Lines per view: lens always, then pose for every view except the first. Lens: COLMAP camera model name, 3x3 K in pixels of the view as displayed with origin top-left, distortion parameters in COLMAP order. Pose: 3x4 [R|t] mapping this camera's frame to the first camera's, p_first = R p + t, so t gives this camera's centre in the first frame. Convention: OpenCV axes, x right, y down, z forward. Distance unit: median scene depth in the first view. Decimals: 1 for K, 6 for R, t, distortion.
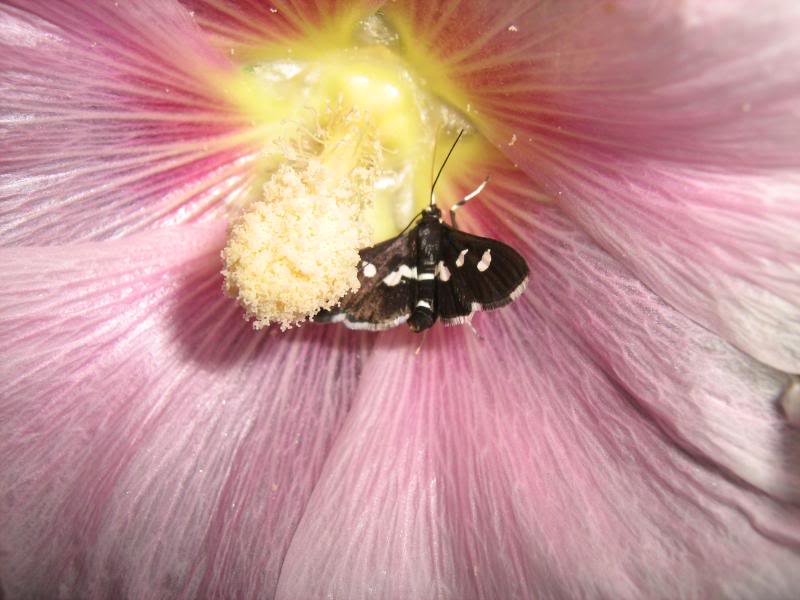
lens RADIAL K [[926.7, 0, 399.3], [0, 926.7, 301.2], [0, 0, 1]] dist [-0.101017, 0.000000]
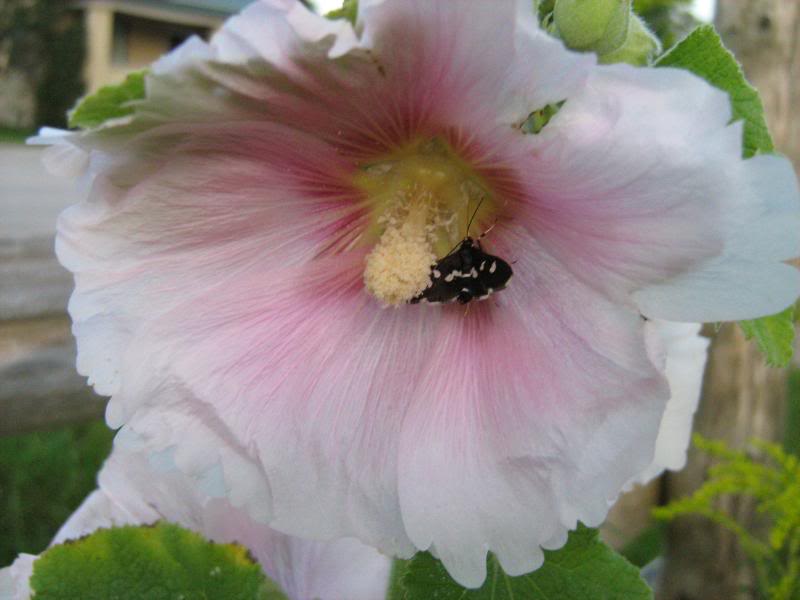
lens RADIAL K [[926.7, 0, 399.3], [0, 926.7, 301.2], [0, 0, 1]] dist [-0.101017, 0.000000]
pose [[0.993837, -0.063012, -0.091200, 0.063381], [0.066087, 0.997329, 0.031092, -0.042953], [0.088997, -0.036928, 0.995347, -0.940184]]
